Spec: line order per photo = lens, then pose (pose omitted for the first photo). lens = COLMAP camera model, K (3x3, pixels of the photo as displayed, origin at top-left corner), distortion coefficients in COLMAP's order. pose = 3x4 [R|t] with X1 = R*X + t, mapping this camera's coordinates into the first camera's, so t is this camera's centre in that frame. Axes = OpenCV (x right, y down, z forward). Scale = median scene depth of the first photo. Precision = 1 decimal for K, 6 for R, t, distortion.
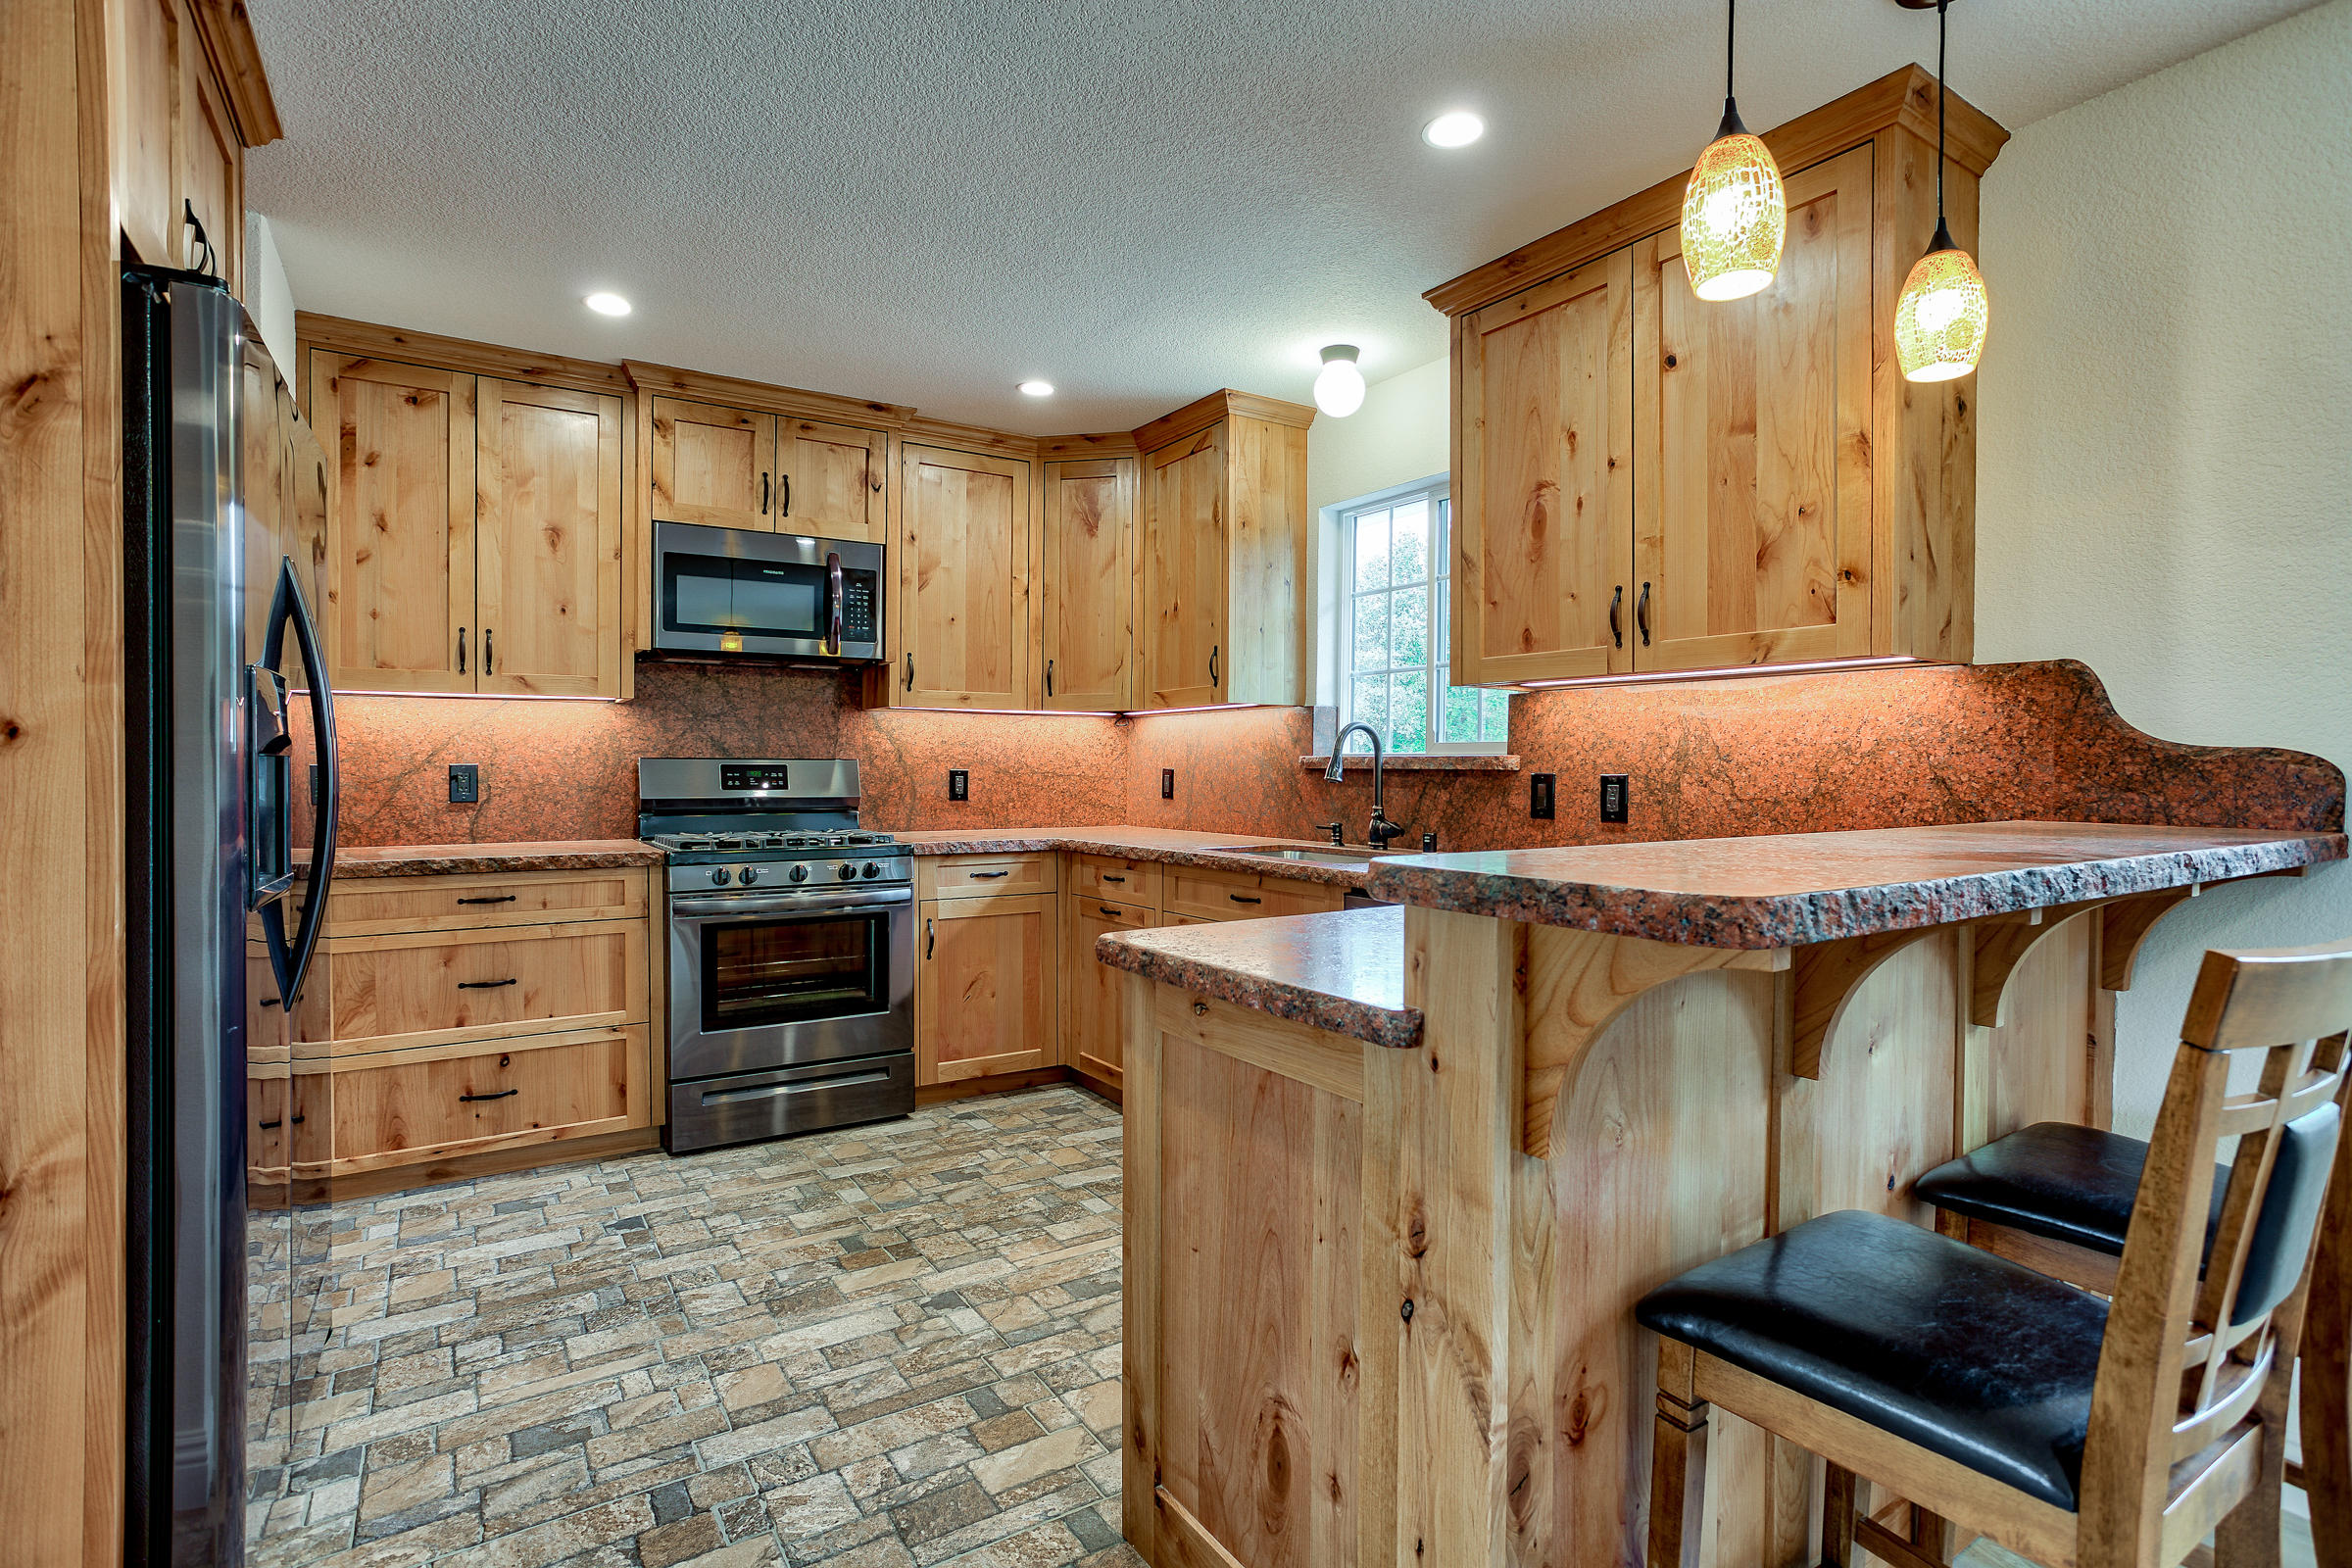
lens RADIAL K [[1123.8, 0, 1170.0], [0, 1123.8, 772.3], [0, 0, 1]] dist [-0.044105, 0.025002]
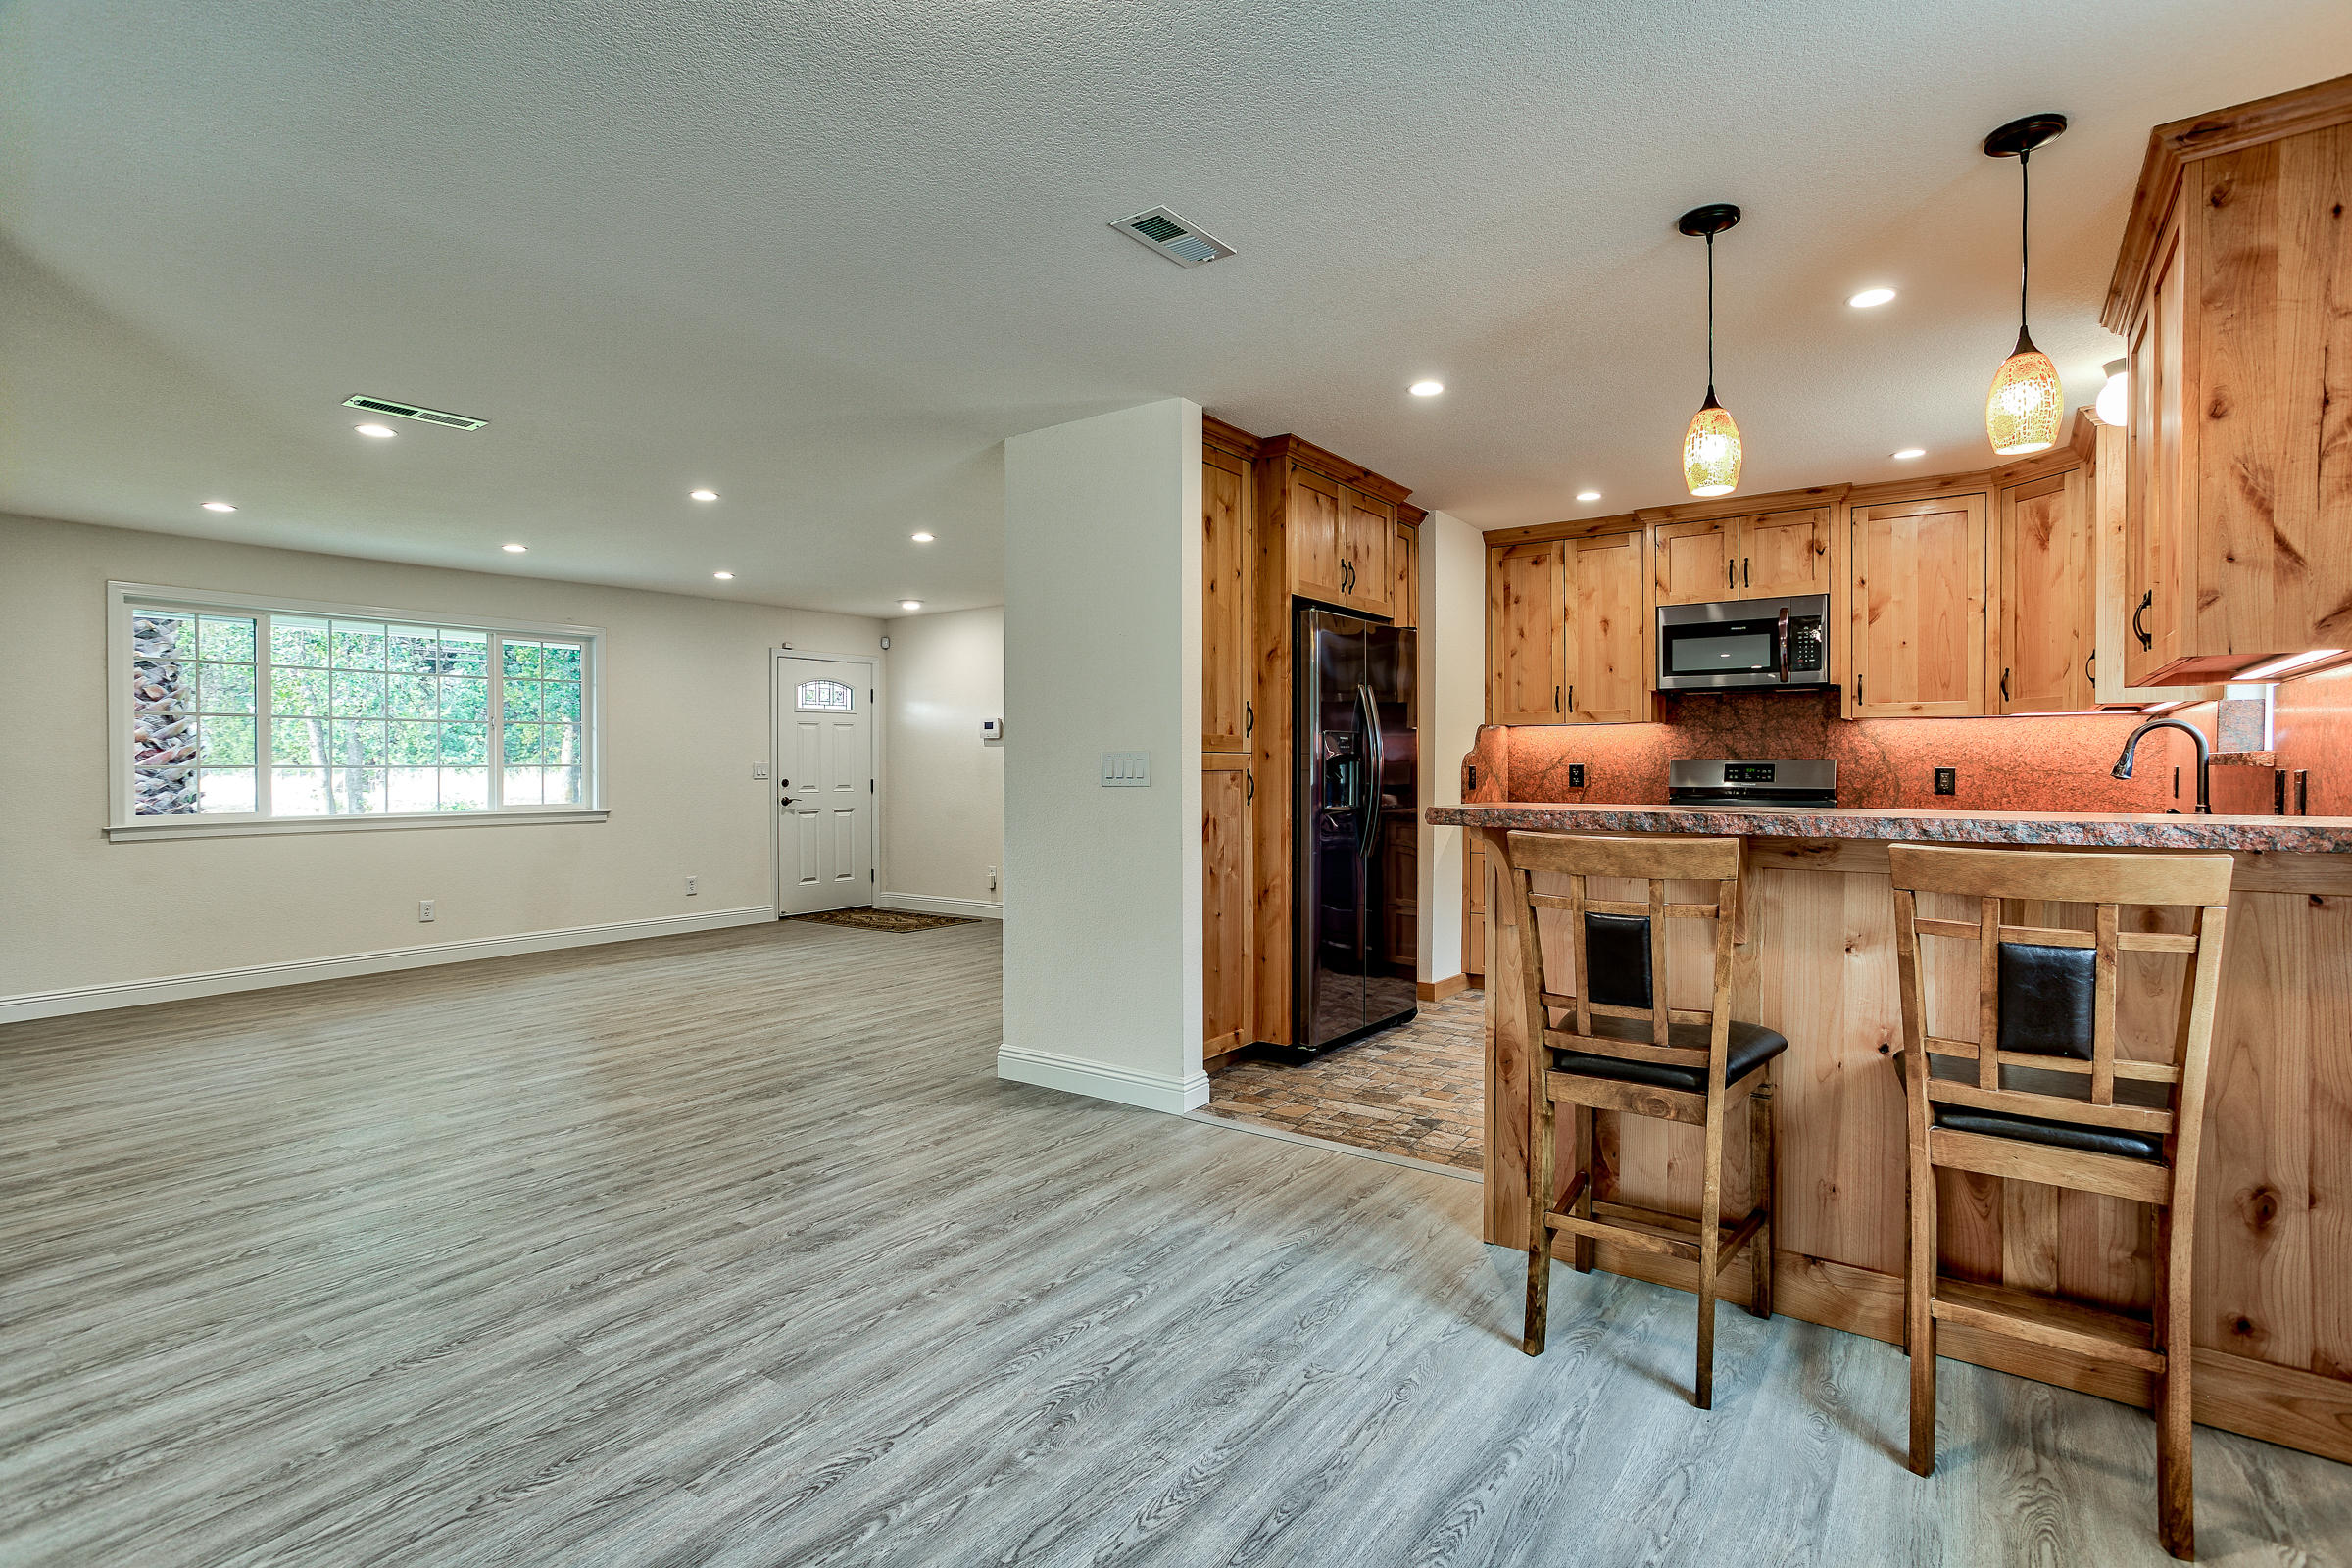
lens RADIAL K [[1119.9, 0, 1176.0], [0, 1119.9, 784.0], [0, 0, 1]] dist [-0.053717, 0.024581]
pose [[0.349008, 0.012508, -0.937036, 0.782414], [-0.002914, 0.999921, 0.012262, 0.003877], [0.937115, -0.001549, 0.349017, -0.175829]]
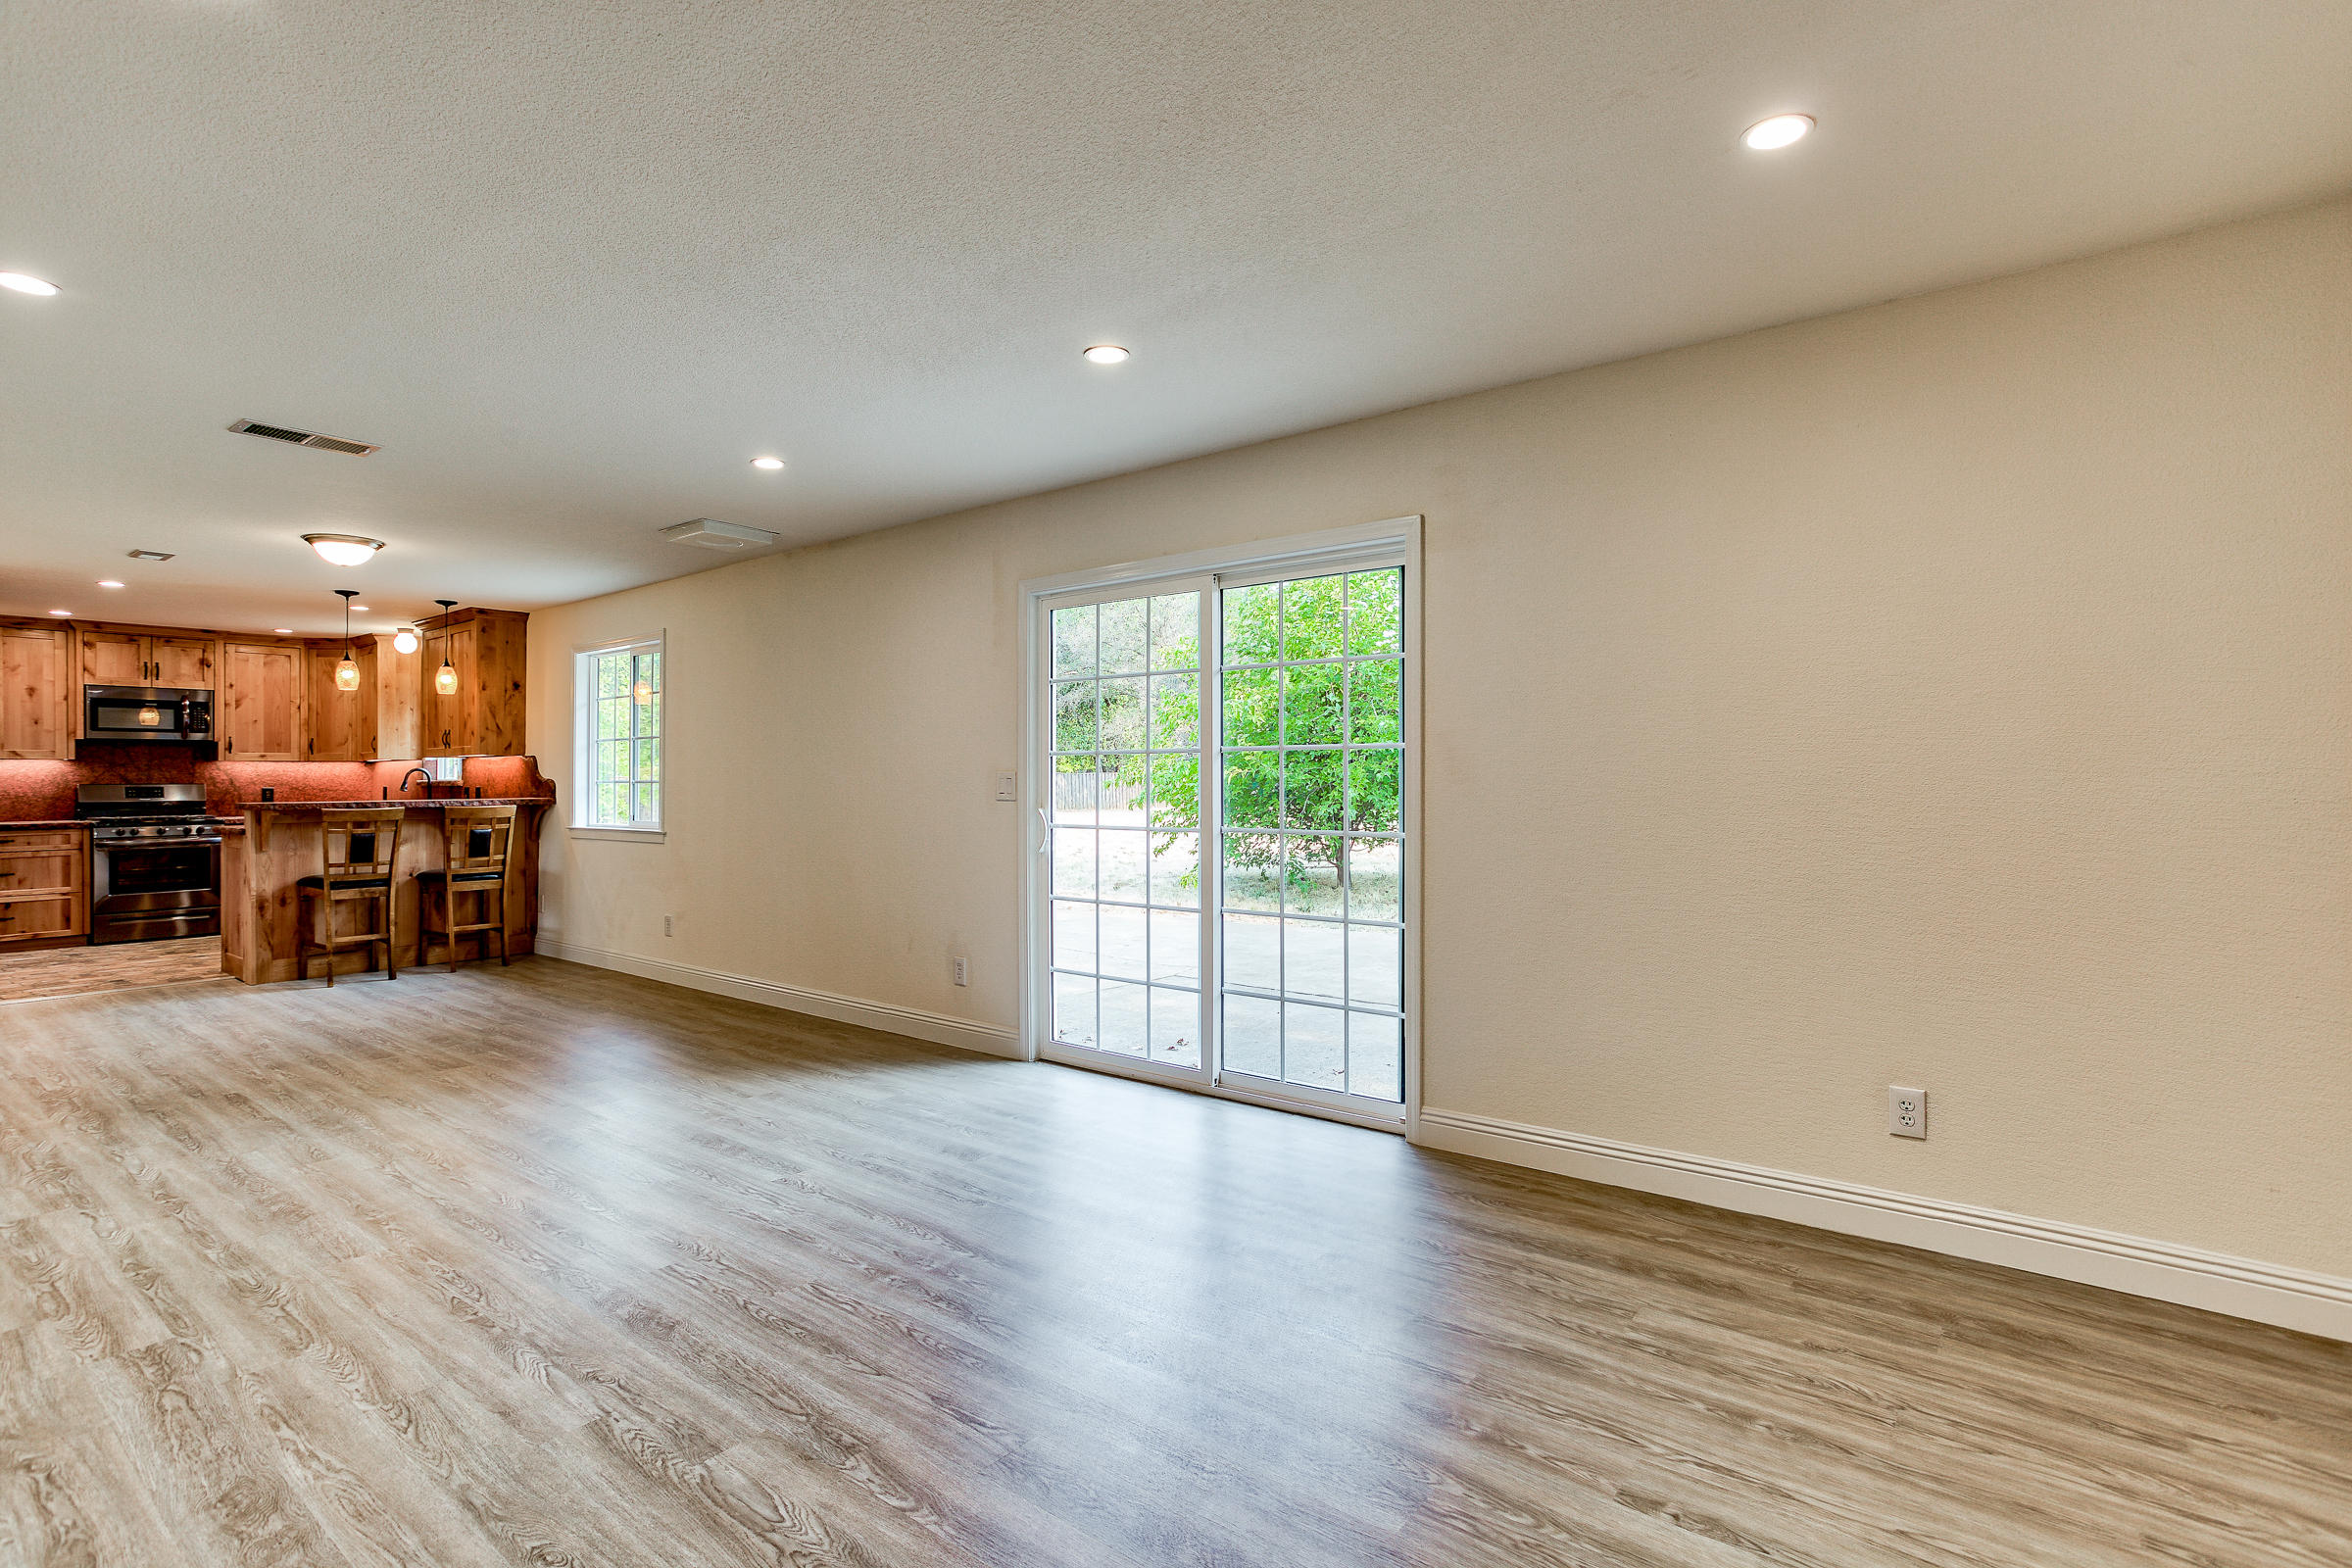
lens RADIAL K [[1161.4, 0, 1179.3], [0, 1161.4, 774.6], [0, 0, 1]] dist [-0.047236, 0.029024]
pose [[0.949862, -0.008109, 0.312565, 1.033250], [0.011114, 0.999908, -0.007833, 0.011489], [-0.312472, 0.010914, 0.949864, -2.120376]]
